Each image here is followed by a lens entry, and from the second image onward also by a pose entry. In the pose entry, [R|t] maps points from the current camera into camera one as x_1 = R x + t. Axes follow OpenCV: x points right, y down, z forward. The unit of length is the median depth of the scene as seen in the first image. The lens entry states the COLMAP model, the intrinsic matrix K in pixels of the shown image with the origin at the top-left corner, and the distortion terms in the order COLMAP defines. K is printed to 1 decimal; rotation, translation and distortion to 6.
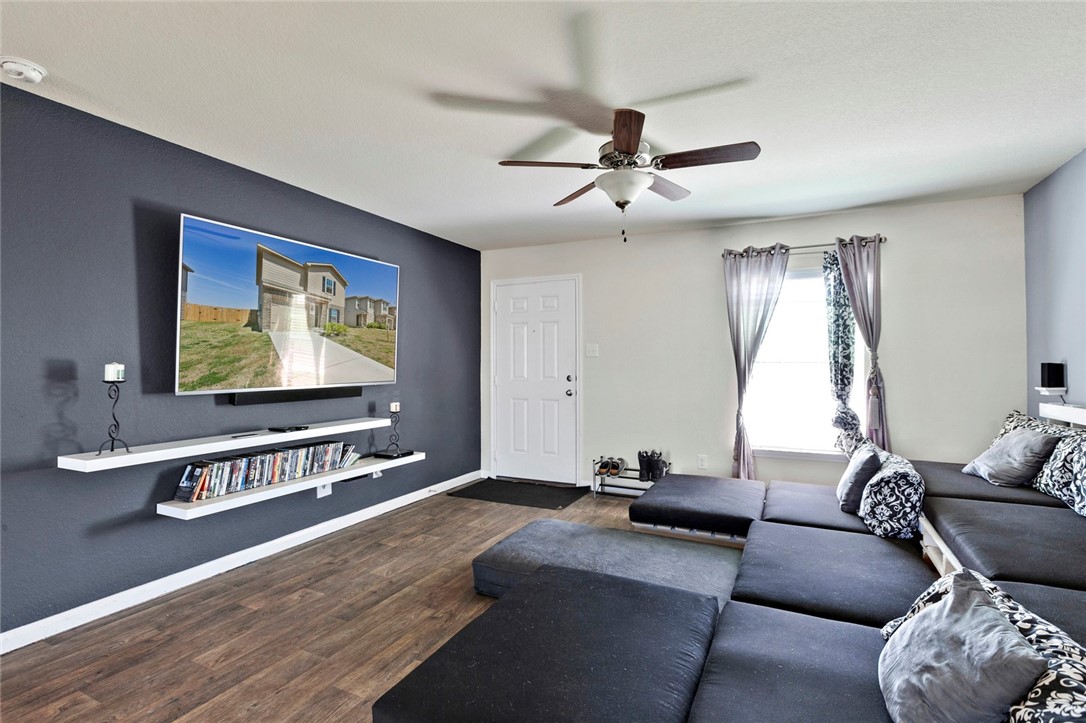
lens RADIAL K [[519.4, 0, 537.1], [0, 519.4, 359.1], [0, 0, 1]] dist [-0.001104, -0.000248]
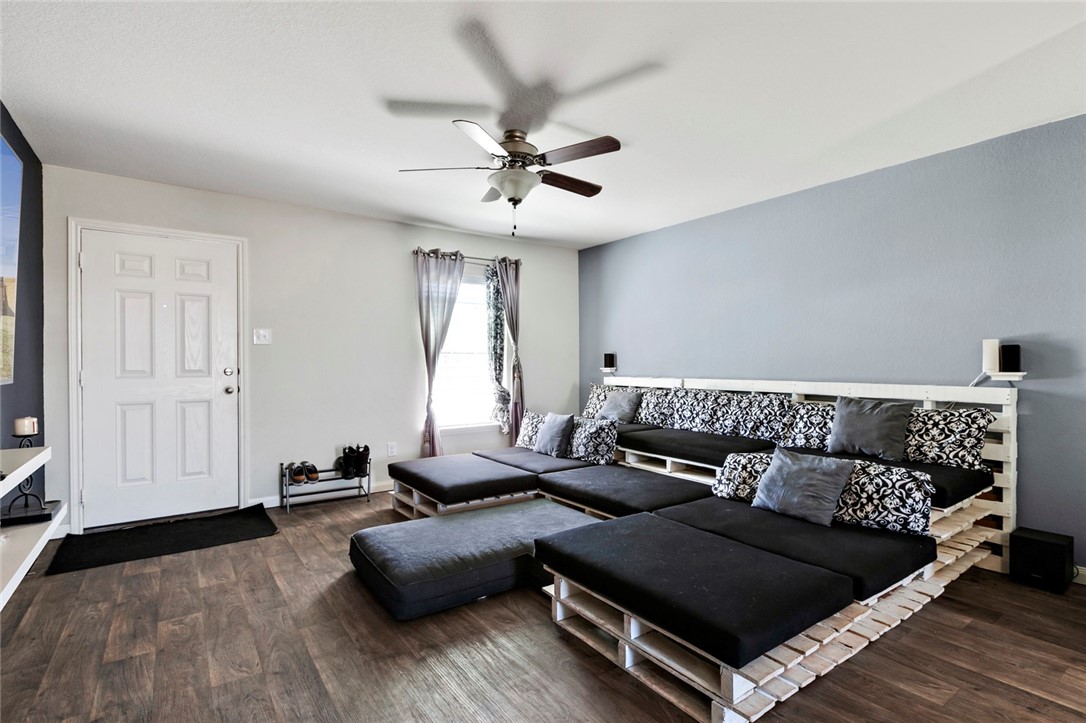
lens RADIAL K [[523.3, 0, 543.0], [0, 523.3, 361.5], [0, 0, 1]] dist [0.002025, -0.000167]
pose [[0.474920, -0.001407, 0.880028, -0.512213], [-0.004999, 0.999978, 0.004296, 0.021625], [-0.880015, -0.006440, 0.474902, 0.283905]]
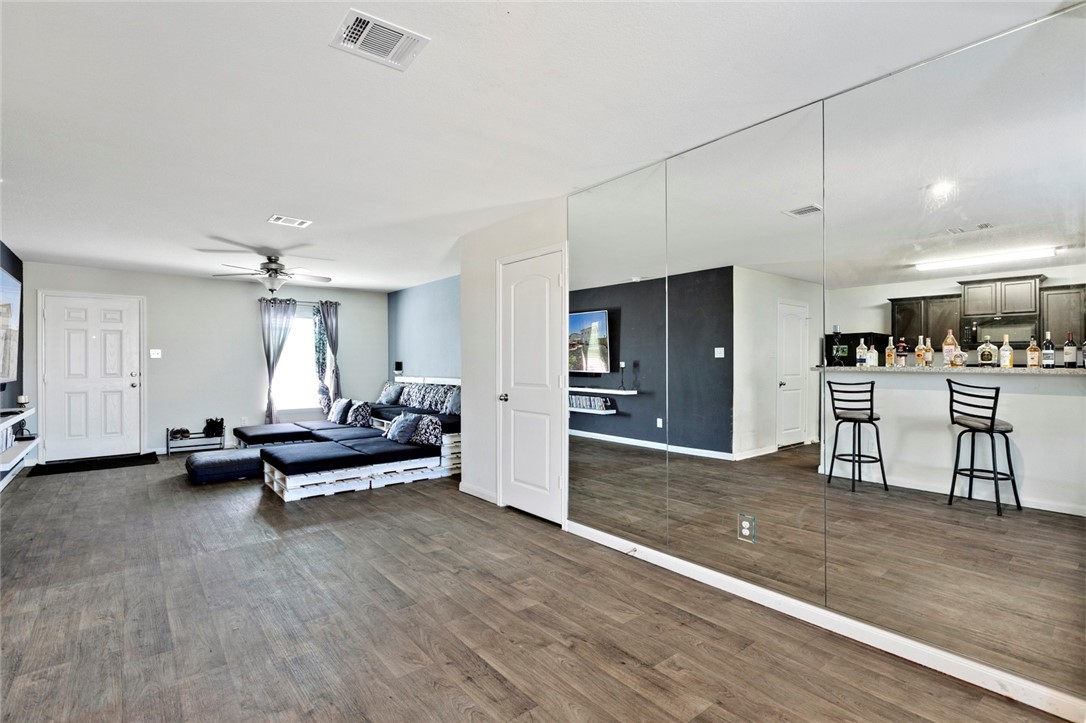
lens RADIAL K [[513.6, 0, 544.0], [0, 513.6, 358.9], [0, 0, 1]] dist [-0.001516, -0.000636]
pose [[0.414595, 0.002510, 0.910002, -0.889982], [-0.003874, 0.999992, -0.000993, -0.006014], [-0.909998, -0.003113, 0.414602, -0.632685]]
